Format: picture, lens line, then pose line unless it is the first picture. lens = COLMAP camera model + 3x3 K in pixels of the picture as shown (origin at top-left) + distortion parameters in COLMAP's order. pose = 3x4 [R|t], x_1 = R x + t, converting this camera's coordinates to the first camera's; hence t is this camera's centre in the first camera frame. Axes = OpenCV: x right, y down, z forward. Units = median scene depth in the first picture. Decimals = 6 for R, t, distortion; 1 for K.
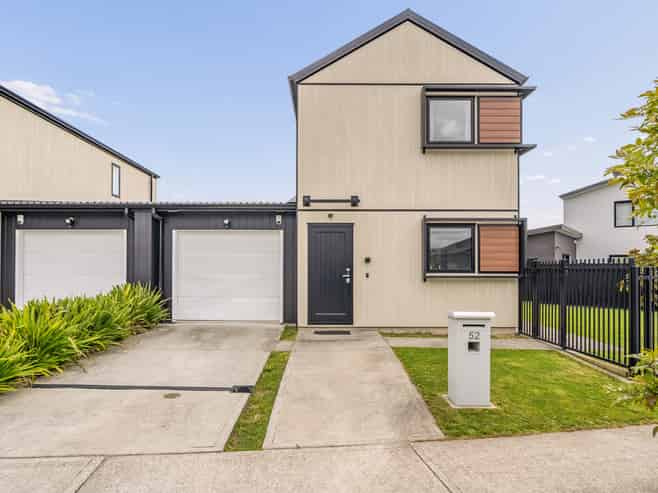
lens RADIAL K [[396.0, 0, 328.0], [0, 396.0, 265.3], [0, 0, 1]] dist [0.000279, 0.001100]
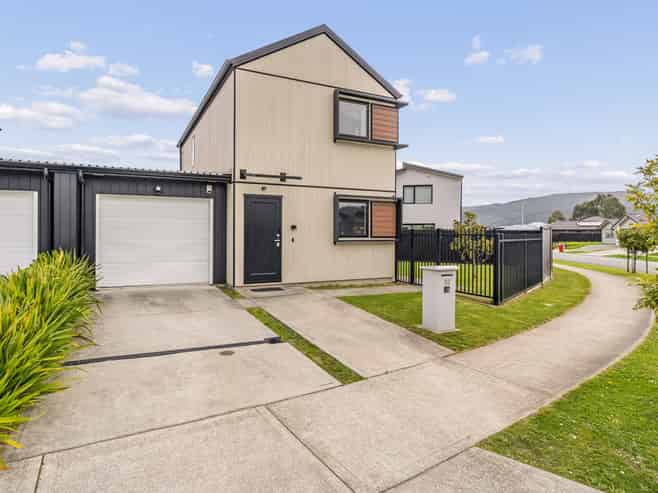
lens RADIAL K [[340.3, 0, 328.8], [0, 340.3, 234.6], [0, 0, 1]] dist [-0.000059, 0.000067]
pose [[0.916826, -0.000527, 0.399286, -0.210730], [-0.004279, 0.999929, 0.011146, -0.002625], [-0.399263, -0.011927, 0.916759, 0.015112]]
